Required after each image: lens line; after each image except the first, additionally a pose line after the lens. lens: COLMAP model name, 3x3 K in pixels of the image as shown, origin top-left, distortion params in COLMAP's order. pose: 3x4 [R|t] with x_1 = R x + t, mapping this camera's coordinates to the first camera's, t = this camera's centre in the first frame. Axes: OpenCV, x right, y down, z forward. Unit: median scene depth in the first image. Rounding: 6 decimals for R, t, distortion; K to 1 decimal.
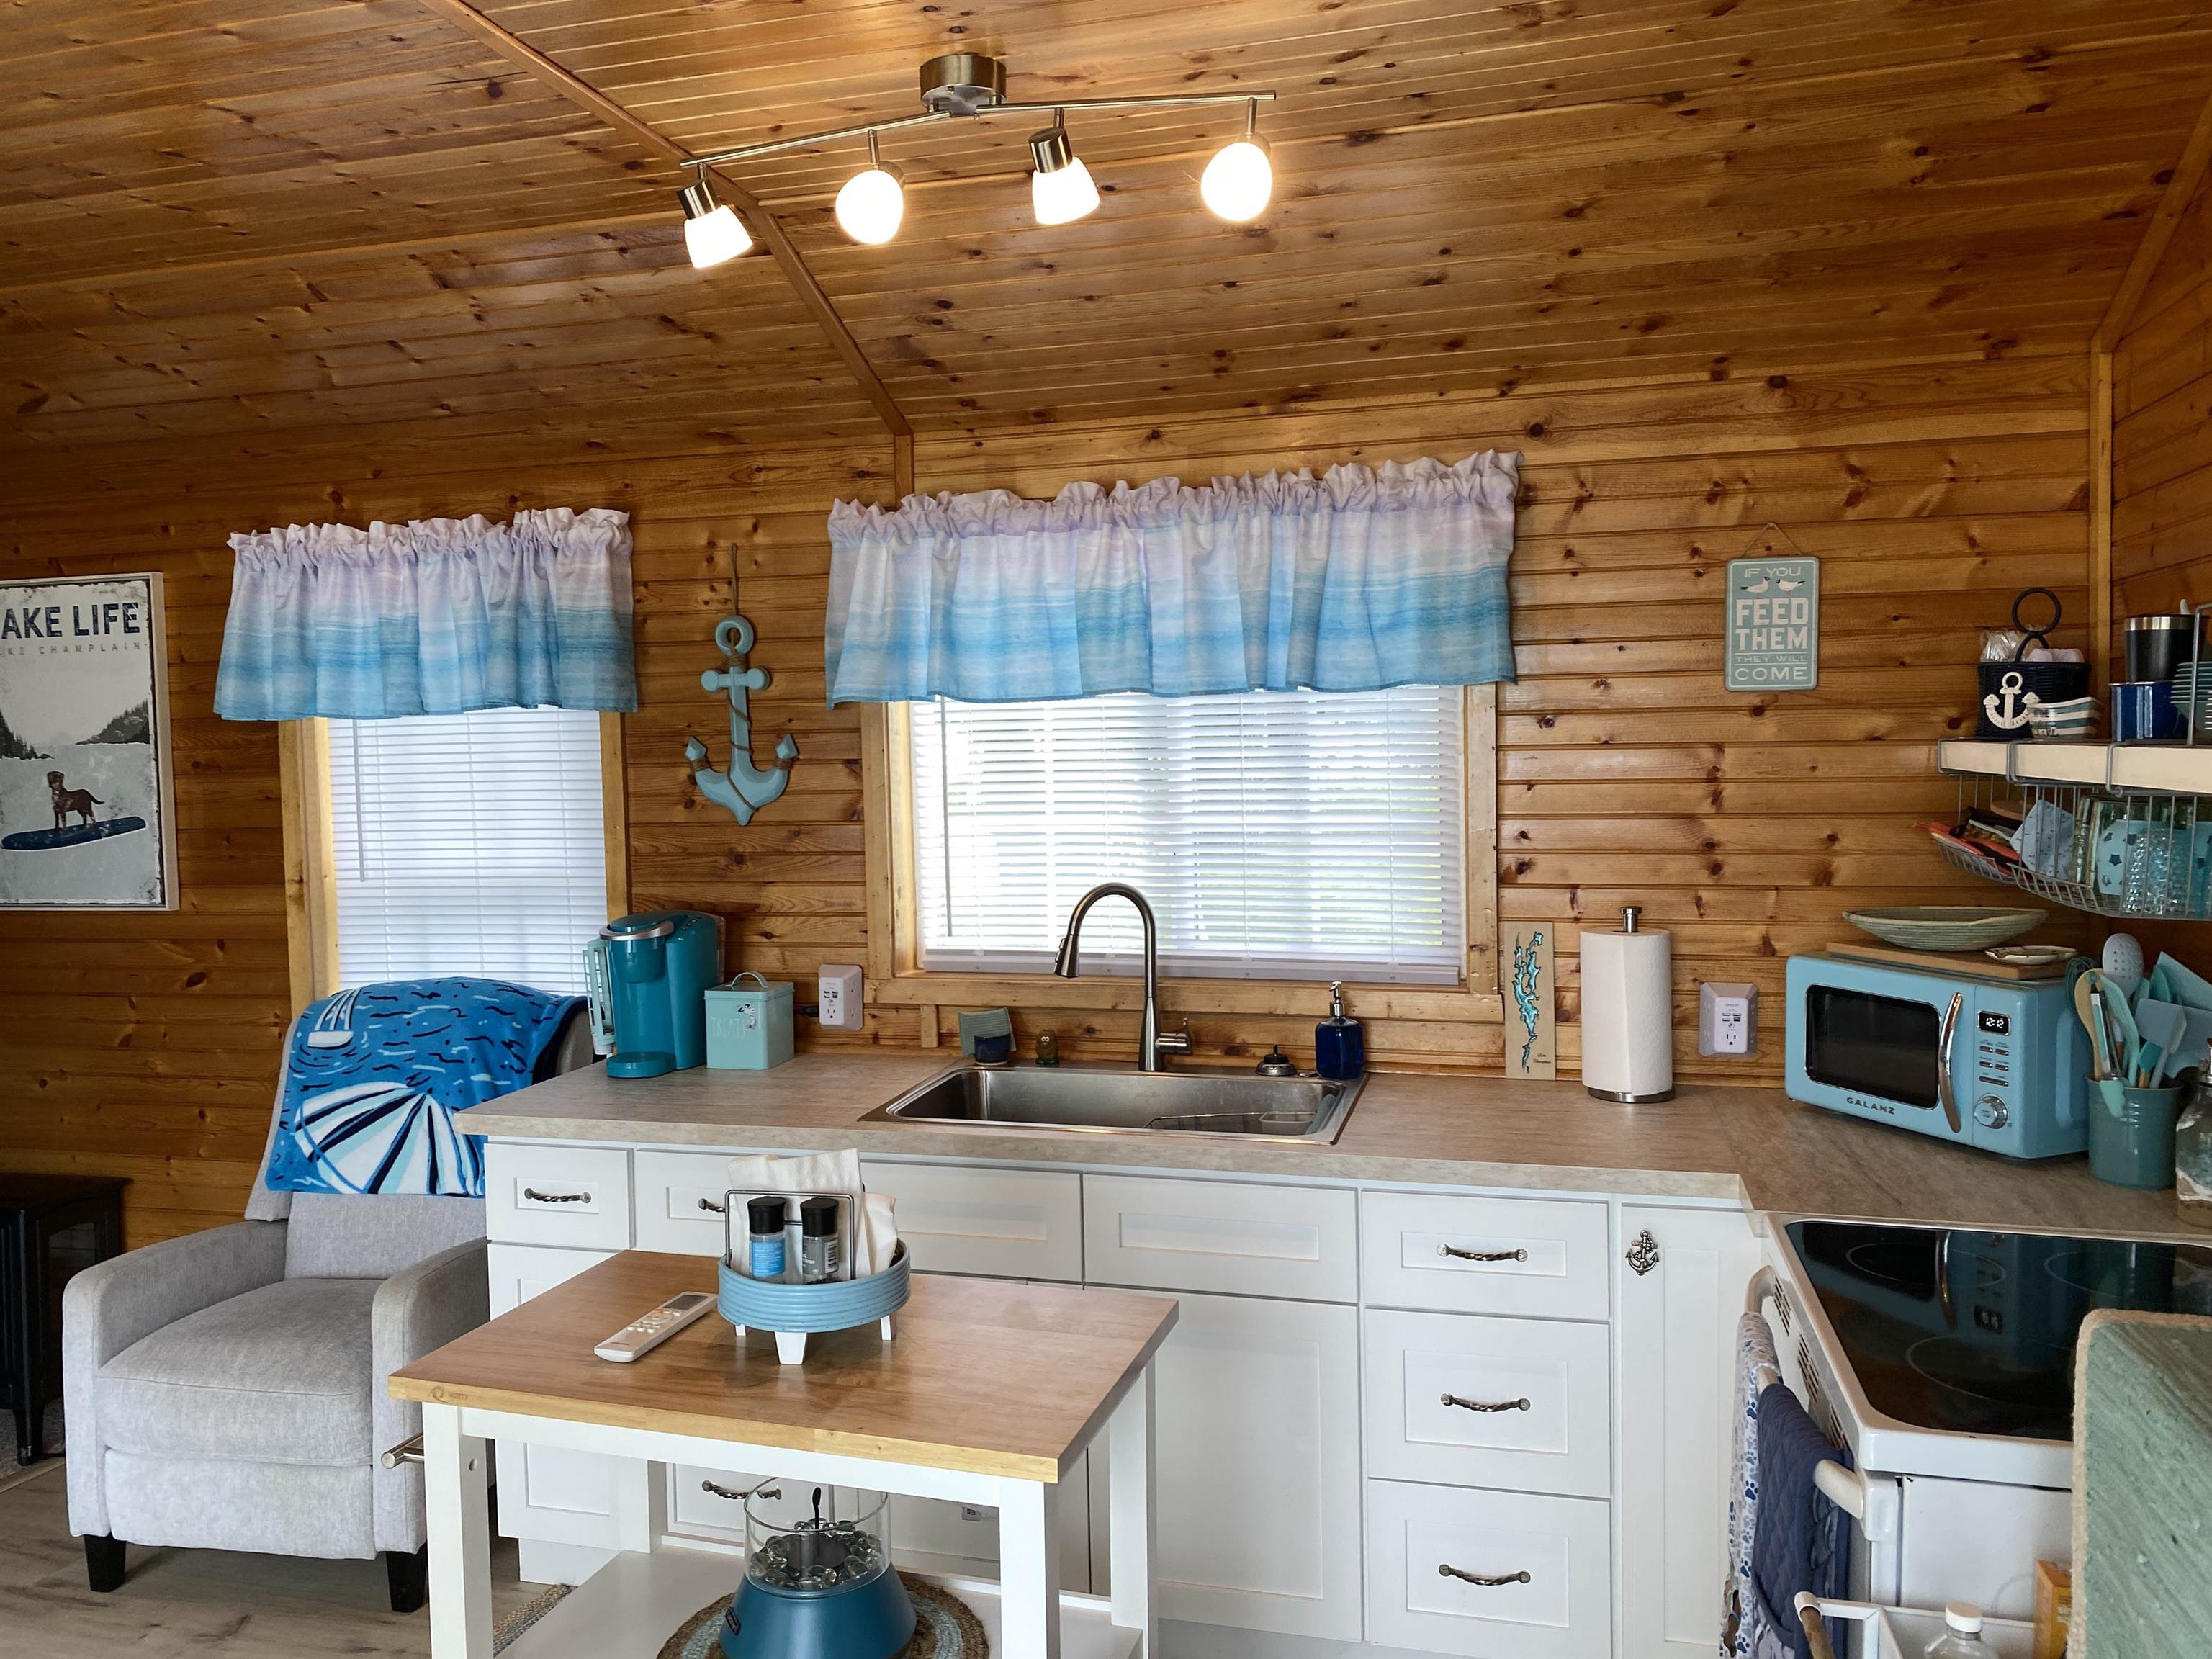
lens RADIAL K [[1678.6, 0, 1088.9], [0, 1678.6, 824.2], [0, 0, 1]] dist [0.058637, -0.090419]
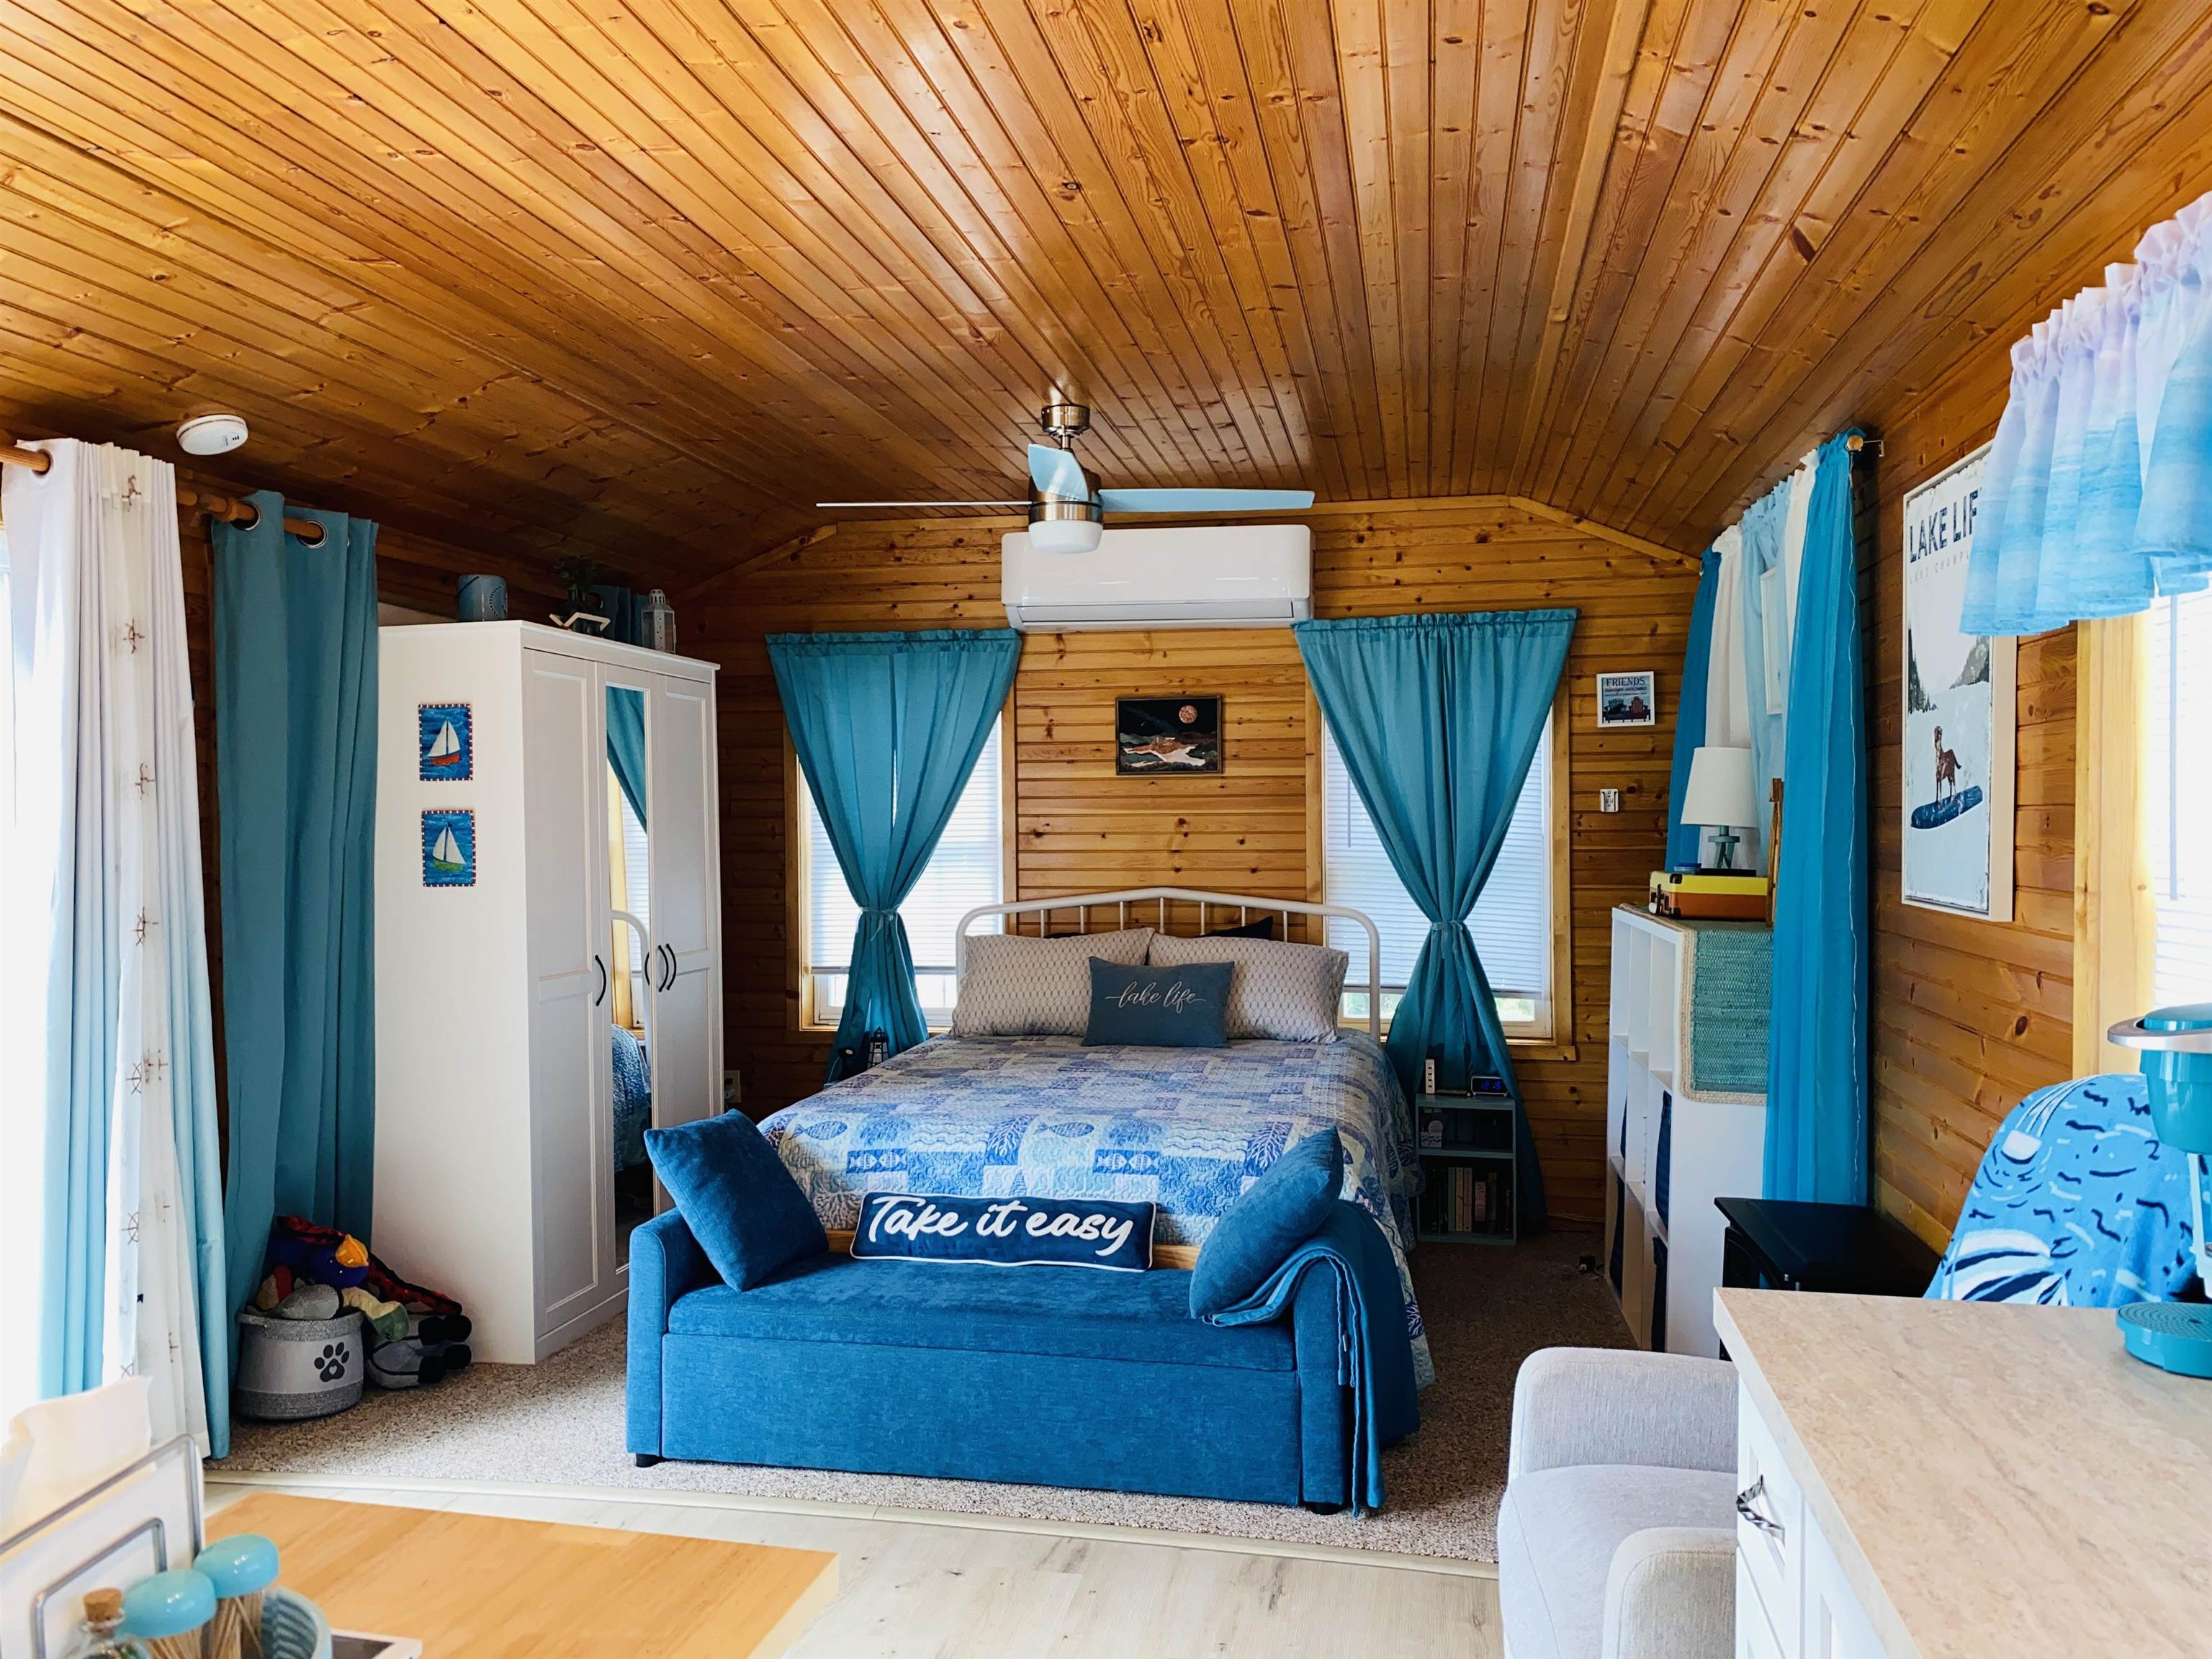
lens RADIAL K [[1680.1, 0, 1096.4], [0, 1680.1, 838.8], [0, 0, 1]] dist [0.073625, -0.121434]
pose [[0.072062, 0.043370, -0.996457, 0.145955], [-0.052080, 0.997855, 0.039664, 0.010286], [0.996040, 0.049037, 0.074166, 0.679912]]
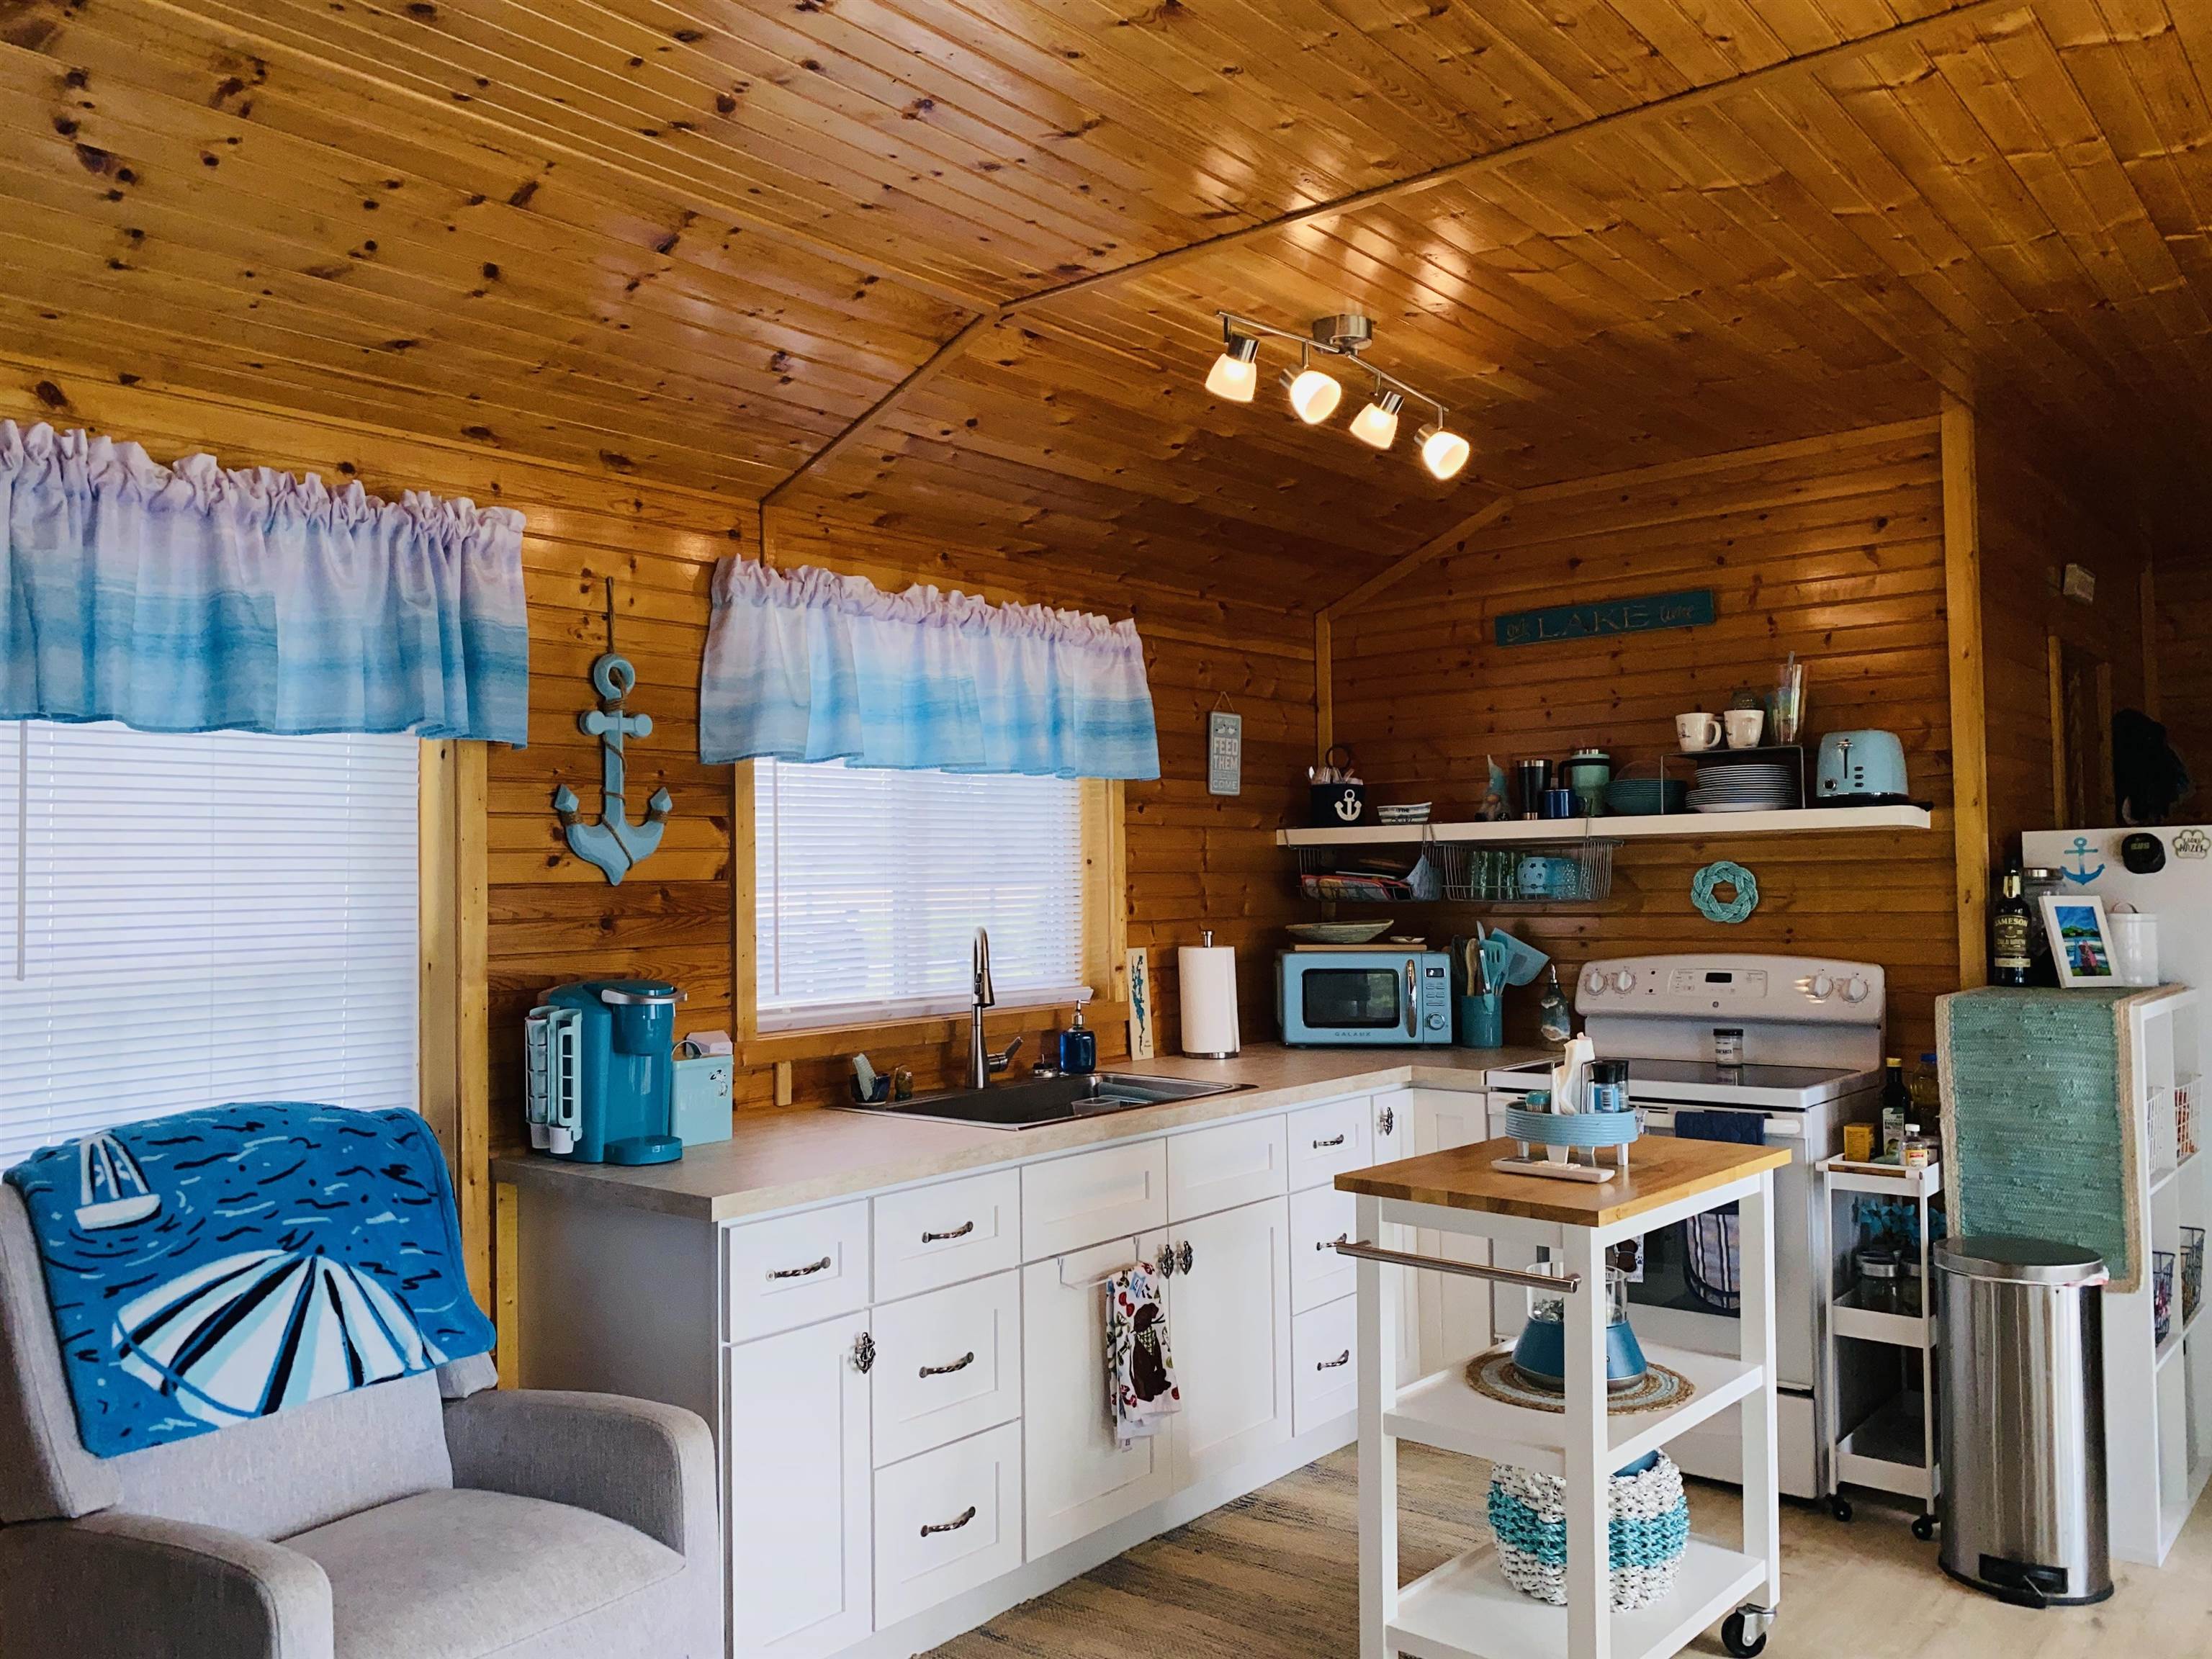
lens RADIAL K [[1691.8, 0, 1044.8], [0, 1691.8, 833.6], [0, 0, 1]] dist [0.011938, -0.021107]
pose [[0.430088, 0.038041, 0.901985, -0.984051], [0.053892, 0.996248, -0.067714, 0.049662], [-0.901177, 0.077732, 0.426424, 0.428612]]
